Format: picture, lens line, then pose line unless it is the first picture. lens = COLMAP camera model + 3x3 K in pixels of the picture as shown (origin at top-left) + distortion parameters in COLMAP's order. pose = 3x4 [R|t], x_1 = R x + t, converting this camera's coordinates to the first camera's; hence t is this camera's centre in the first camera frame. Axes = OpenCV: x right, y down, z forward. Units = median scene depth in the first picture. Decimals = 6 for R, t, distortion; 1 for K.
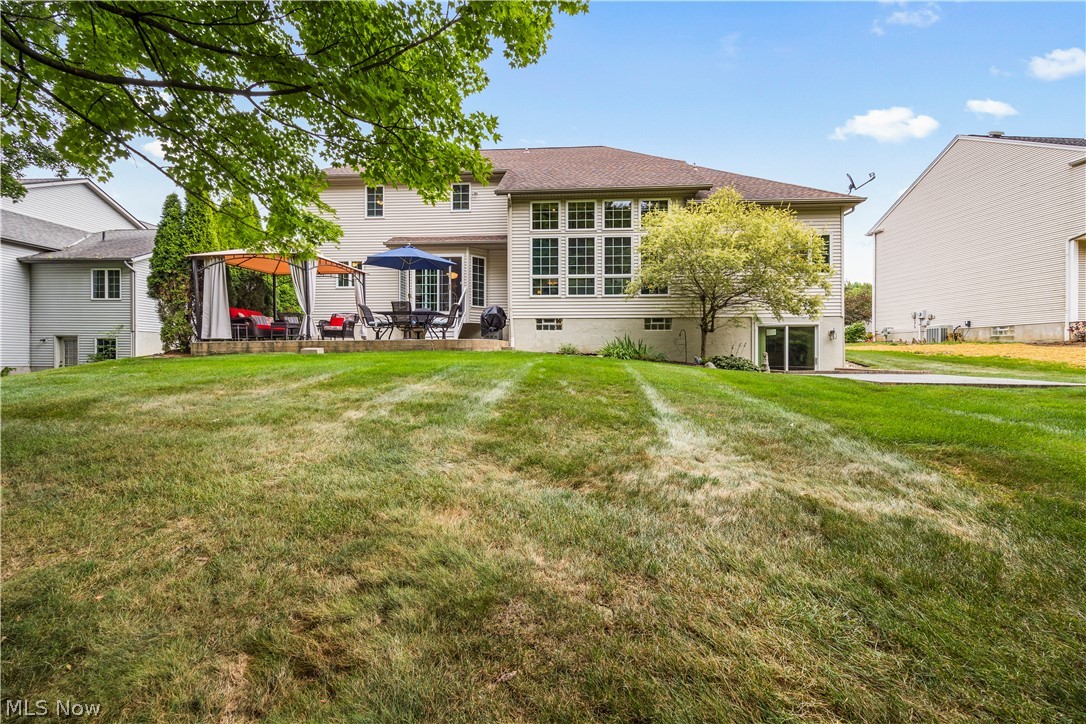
lens RADIAL K [[457.3, 0, 543.1], [0, 457.3, 360.9], [0, 0, 1]] dist [0.002189, 0.000227]
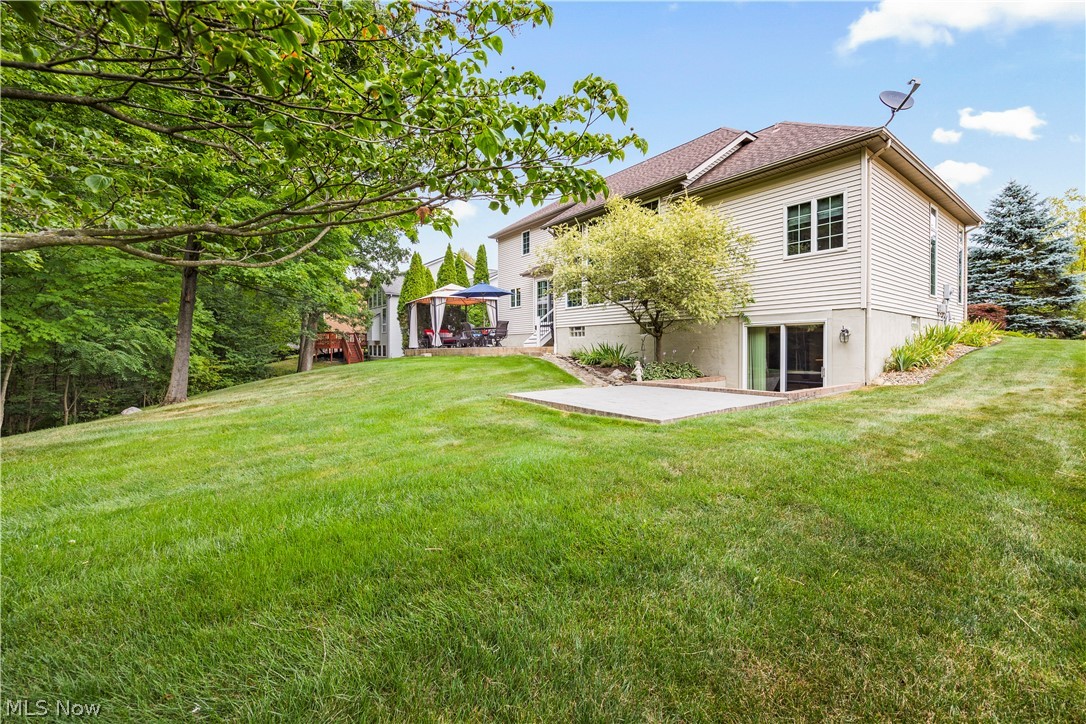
lens RADIAL K [[457.3, 0, 544.0], [0, 457.3, 357.4], [0, 0, 1]] dist [0.002189, 0.000227]
pose [[0.639370, 0.013758, -0.768776, 0.850258], [-0.001002, 0.999854, 0.017060, -0.034300], [0.768899, -0.010137, 0.639290, 0.194260]]
